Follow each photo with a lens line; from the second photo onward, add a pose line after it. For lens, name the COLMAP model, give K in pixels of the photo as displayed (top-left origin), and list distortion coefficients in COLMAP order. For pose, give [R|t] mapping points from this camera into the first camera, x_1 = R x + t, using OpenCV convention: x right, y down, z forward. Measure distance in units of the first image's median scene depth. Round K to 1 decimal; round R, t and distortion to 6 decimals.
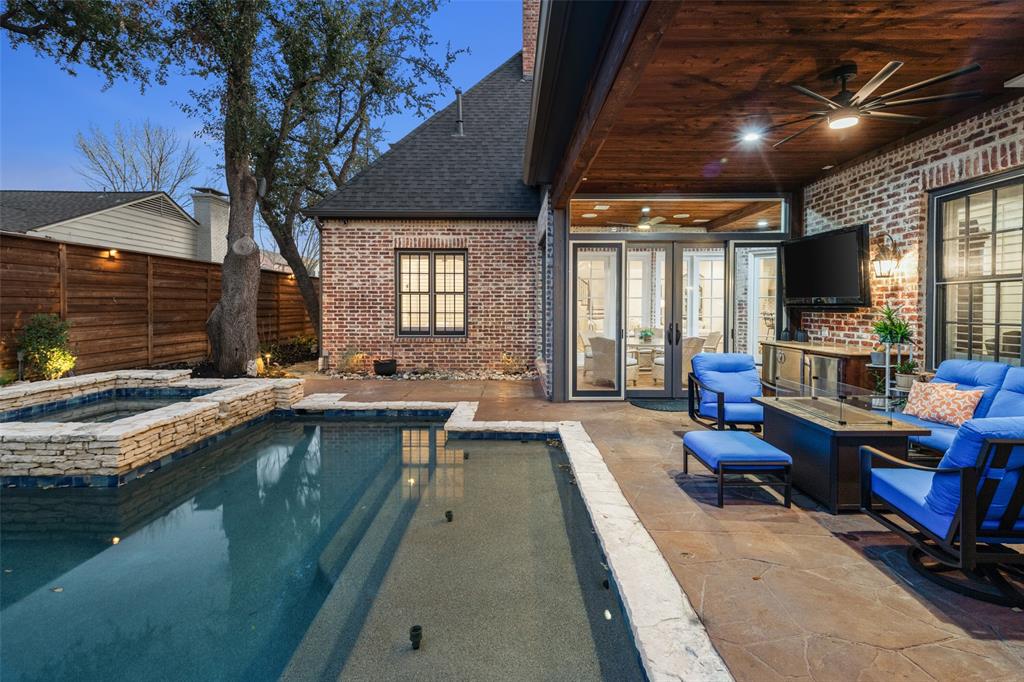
lens RADIAL K [[495.2, 0, 504.5], [0, 495.2, 310.7], [0, 0, 1]] dist [0.016650, -0.000832]
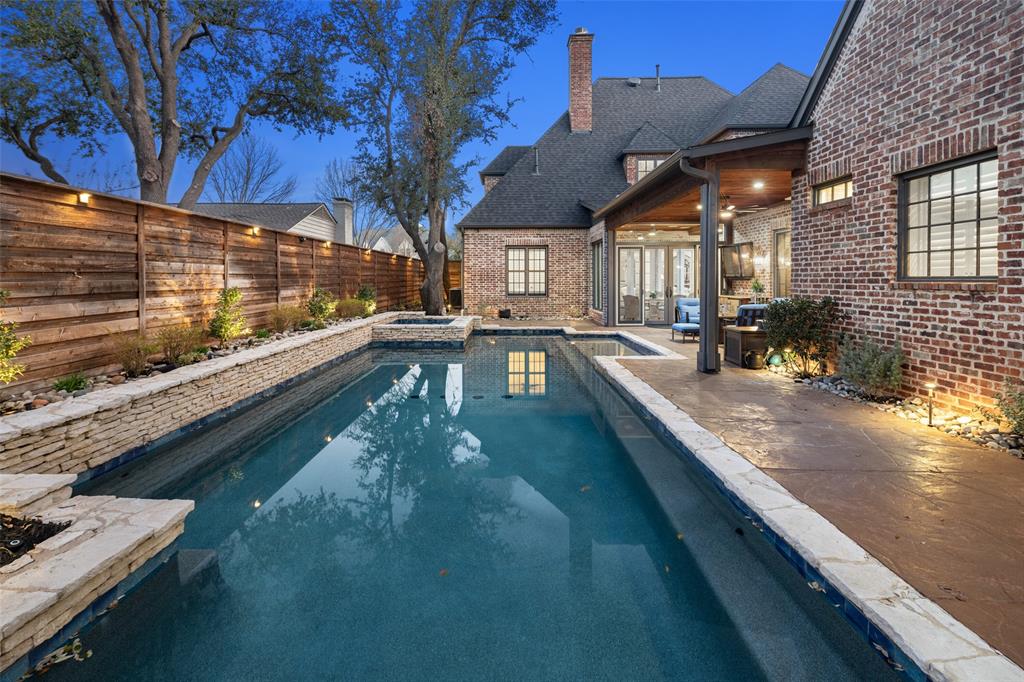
lens RADIAL K [[495.2, 0, 499.6], [0, 495.2, 284.1], [0, 0, 1]] dist [0.016650, -0.000832]
pose [[0.999986, -0.005328, 0.000201, -0.240785], [0.005328, 0.999986, -0.000118, 0.008111], [-0.000200, 0.000119, 1.000000, -0.704450]]
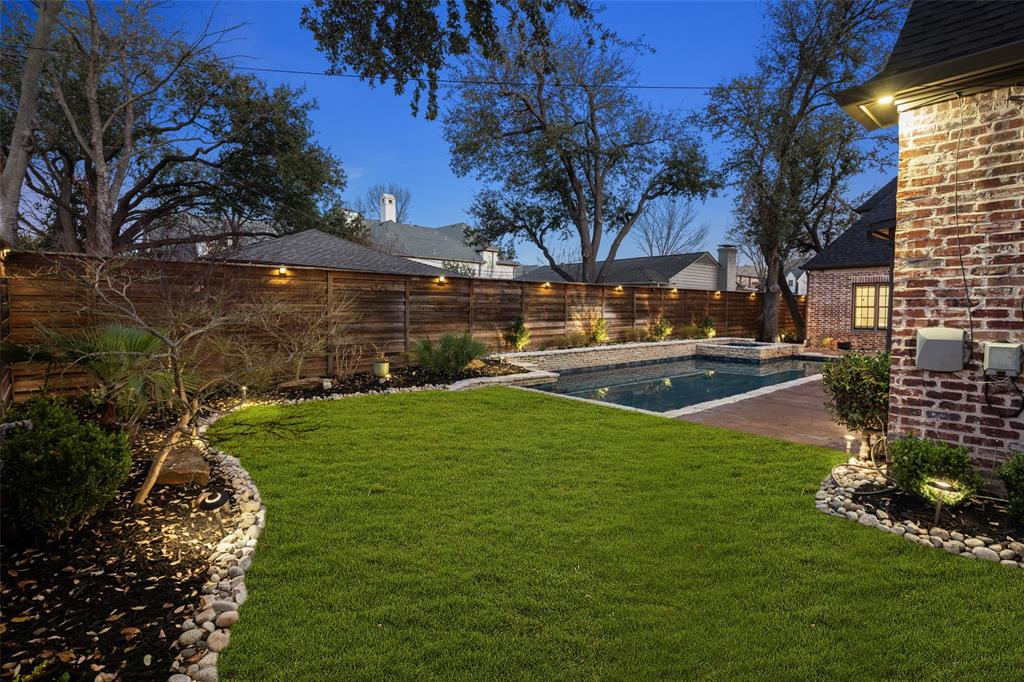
lens RADIAL K [[495.2, 0, 508.6], [0, 495.2, 338.0], [0, 0, 1]] dist [0.016650, -0.000832]
pose [[0.678900, 0.042764, -0.732985, 0.282297], [-0.010215, 0.998756, 0.048807, 0.002235], [0.734160, -0.025648, 0.678492, -1.216346]]
